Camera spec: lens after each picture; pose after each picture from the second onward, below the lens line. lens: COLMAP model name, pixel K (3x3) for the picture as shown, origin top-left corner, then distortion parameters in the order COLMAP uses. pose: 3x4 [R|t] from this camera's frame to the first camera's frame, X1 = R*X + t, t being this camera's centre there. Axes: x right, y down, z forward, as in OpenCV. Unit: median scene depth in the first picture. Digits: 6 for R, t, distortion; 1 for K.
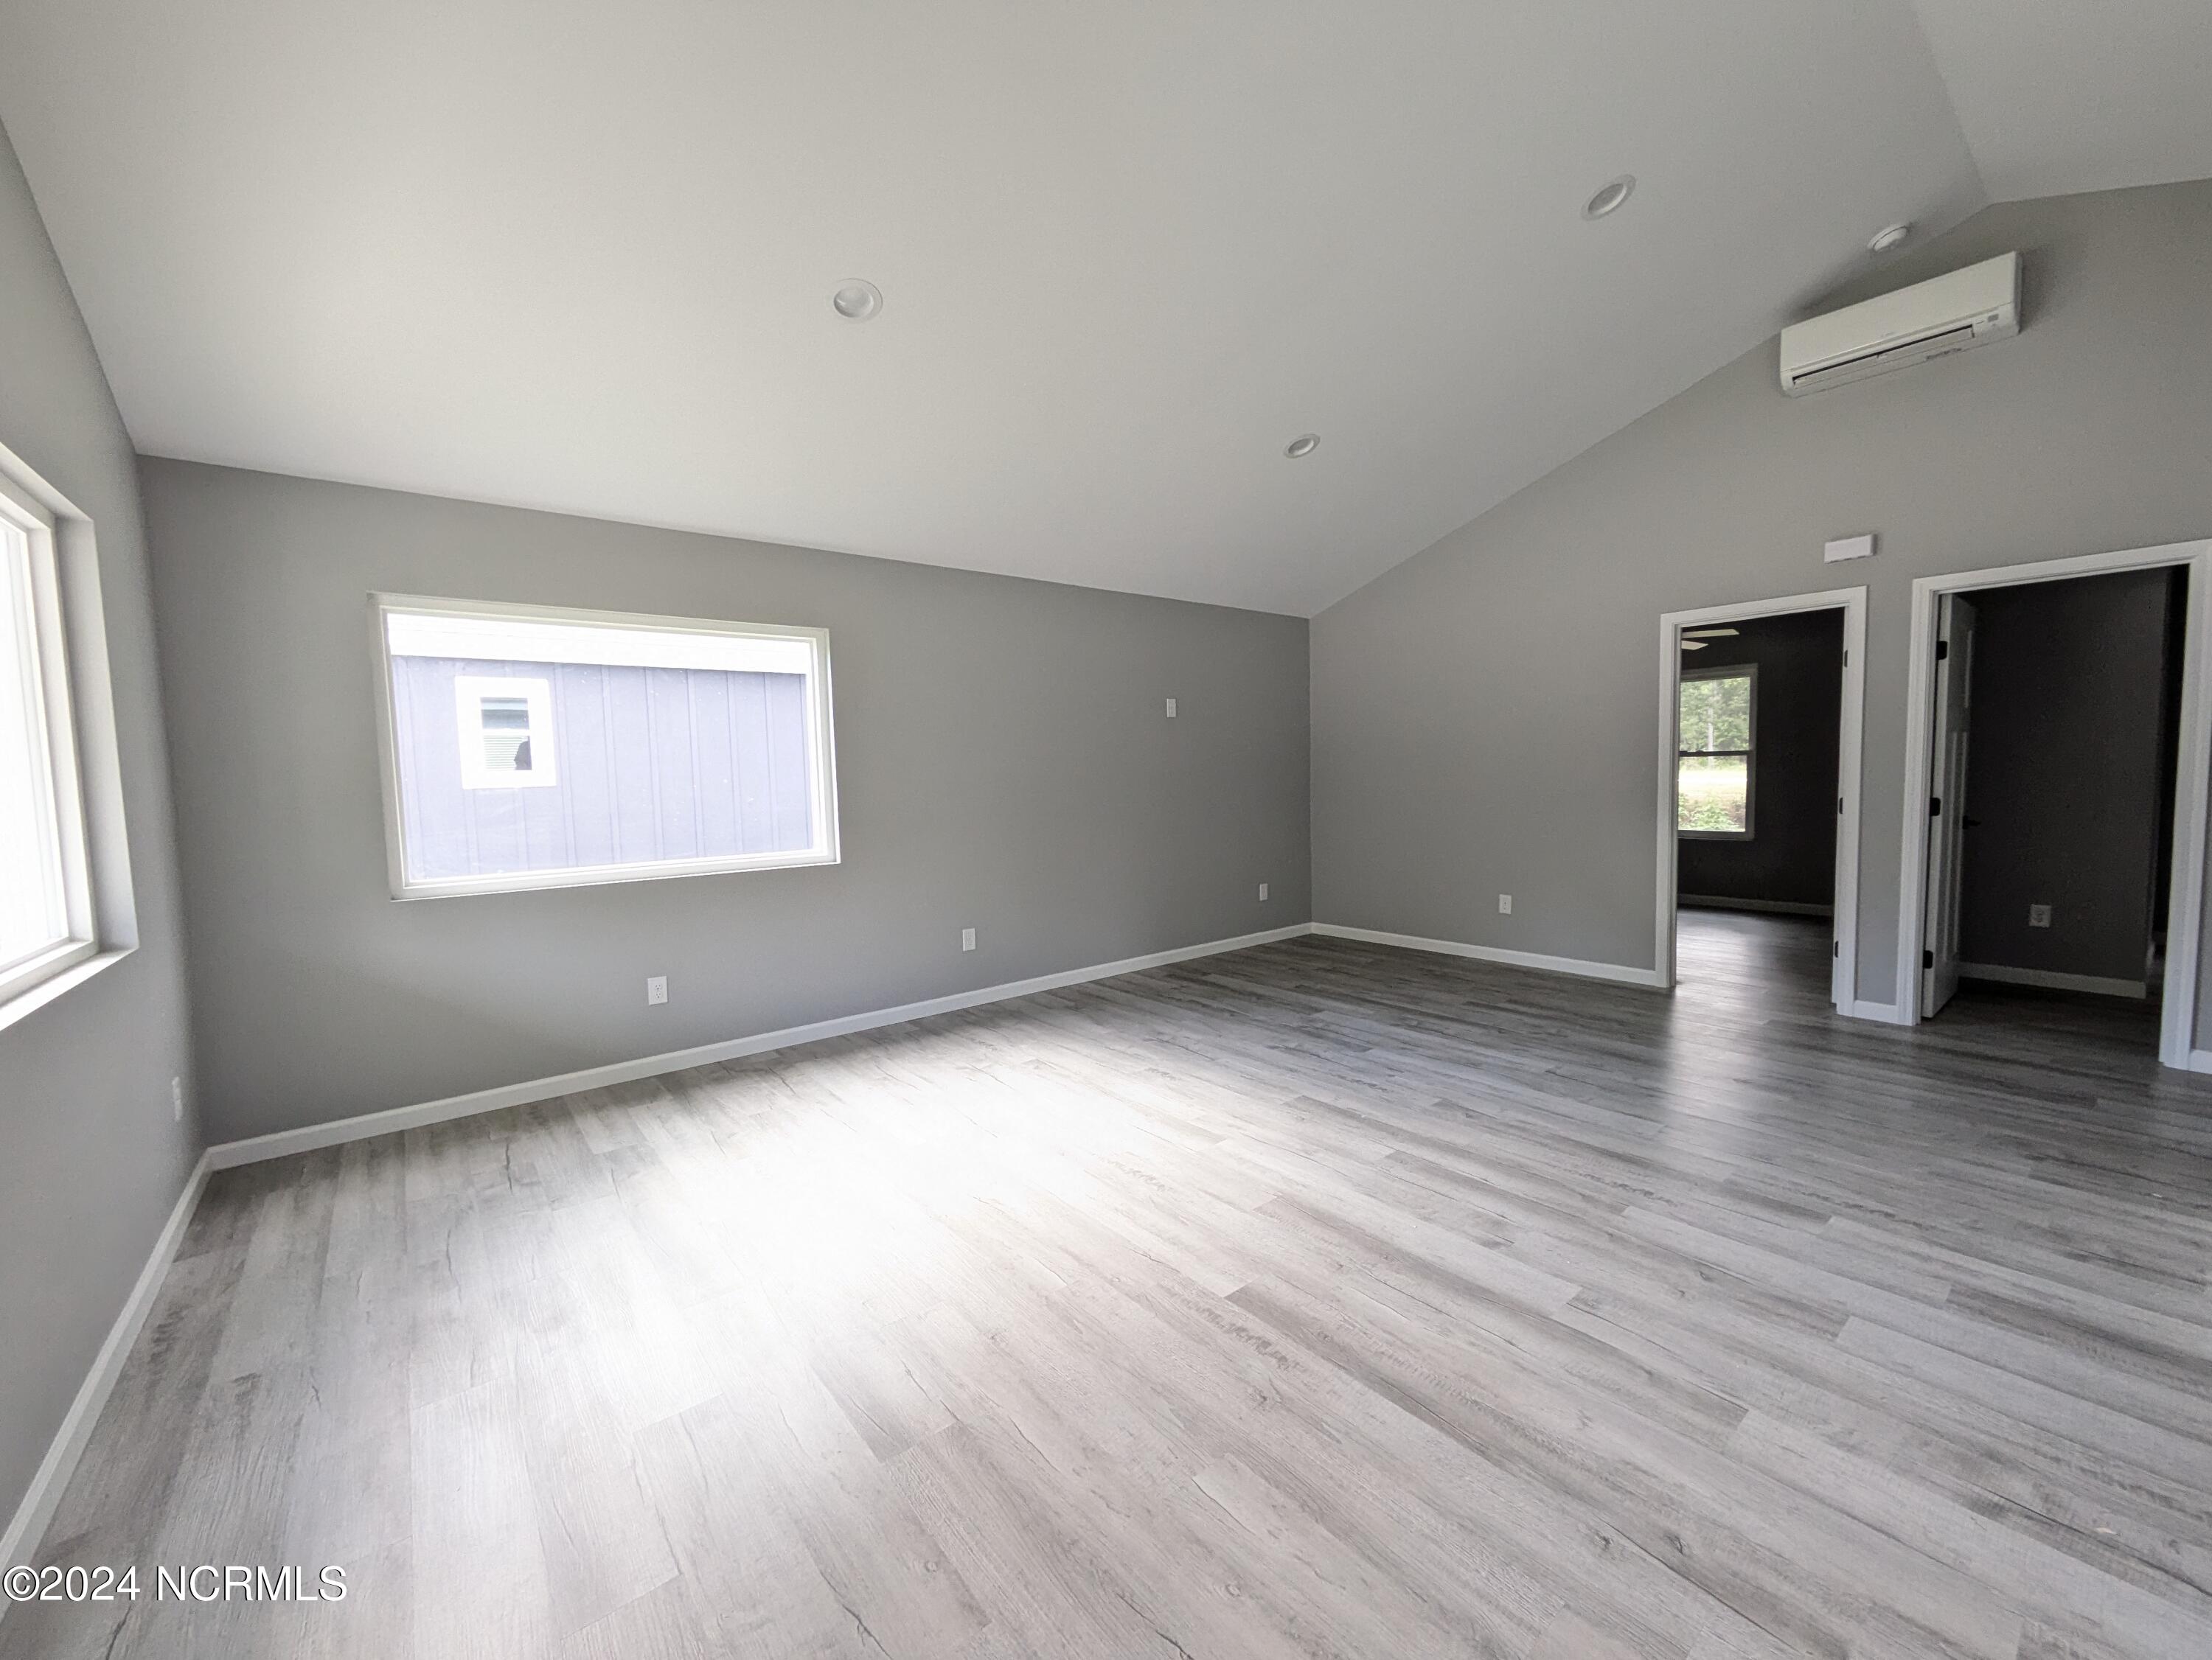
lens RADIAL K [[878.1, 0, 1113.3], [0, 878.1, 834.4], [0, 0, 1]] dist [-0.001003, 0.001728]
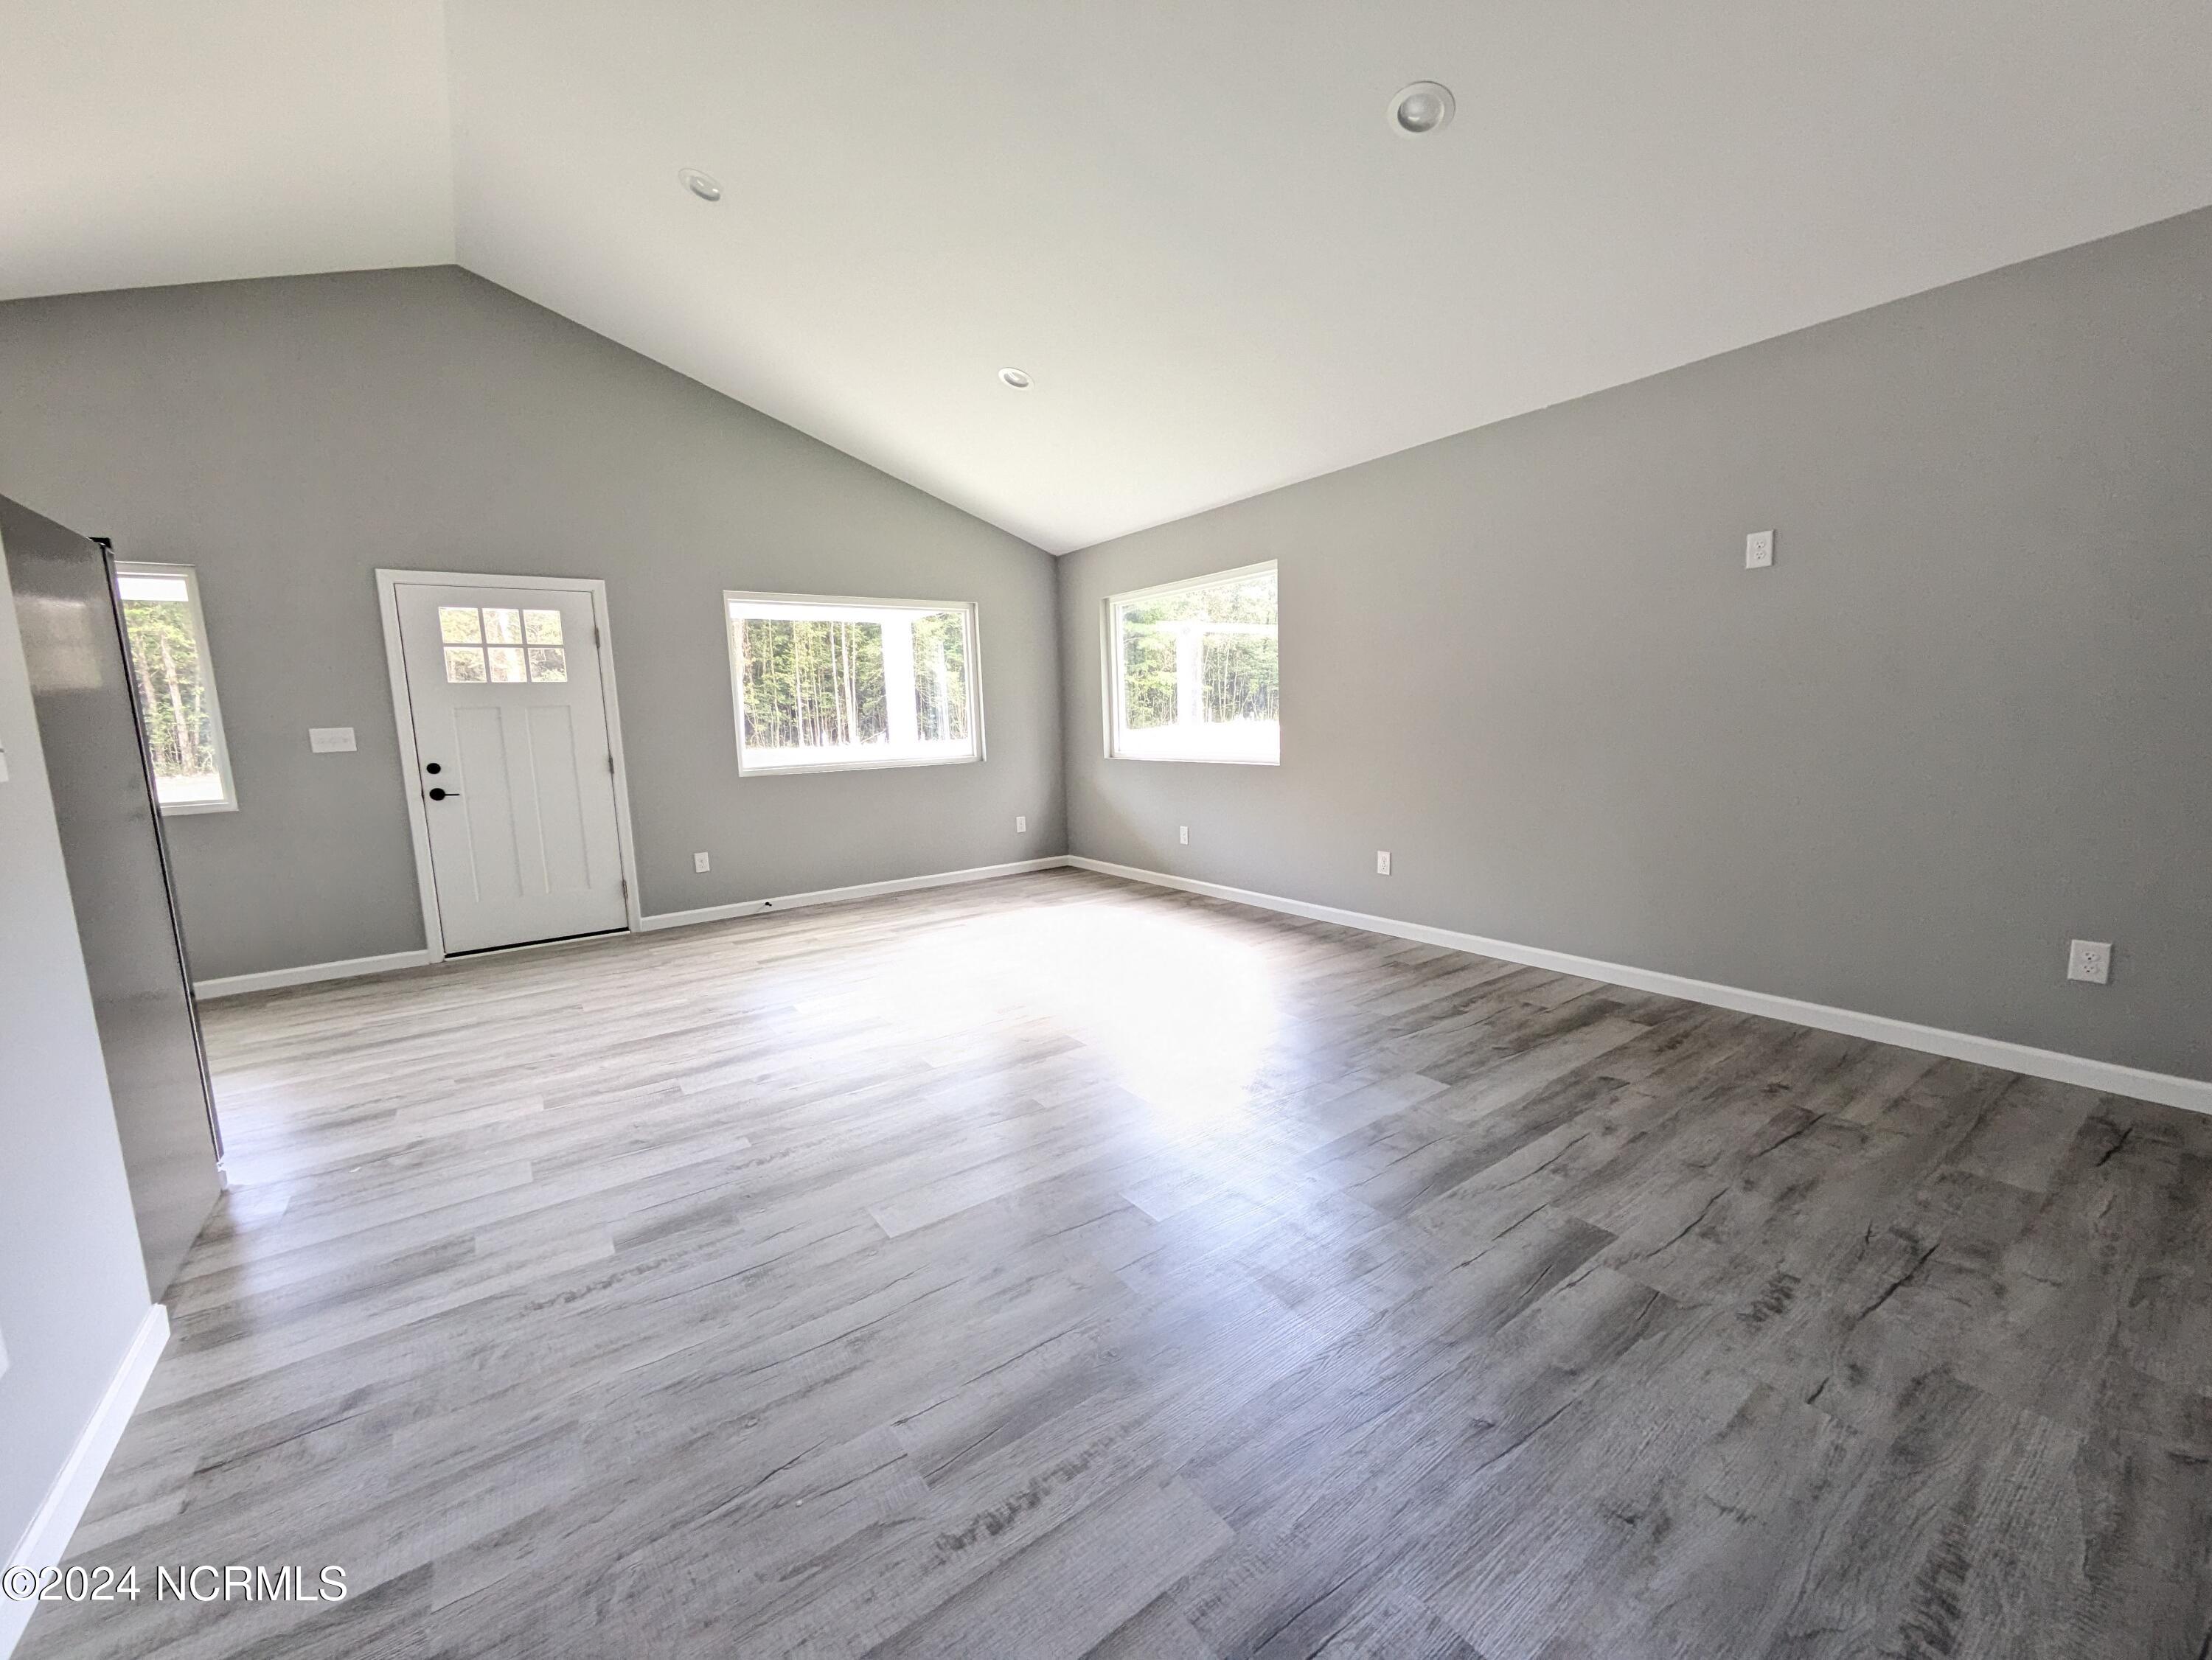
lens RADIAL K [[878.1, 0, 1099.4], [0, 878.1, 845.2], [0, 0, 1]] dist [-0.001003, 0.001728]
pose [[-0.066809, 0.177406, -0.981867, 1.484311], [-0.035349, 0.983028, 0.180020, -0.109286], [0.997139, 0.046735, -0.059404, 1.437206]]
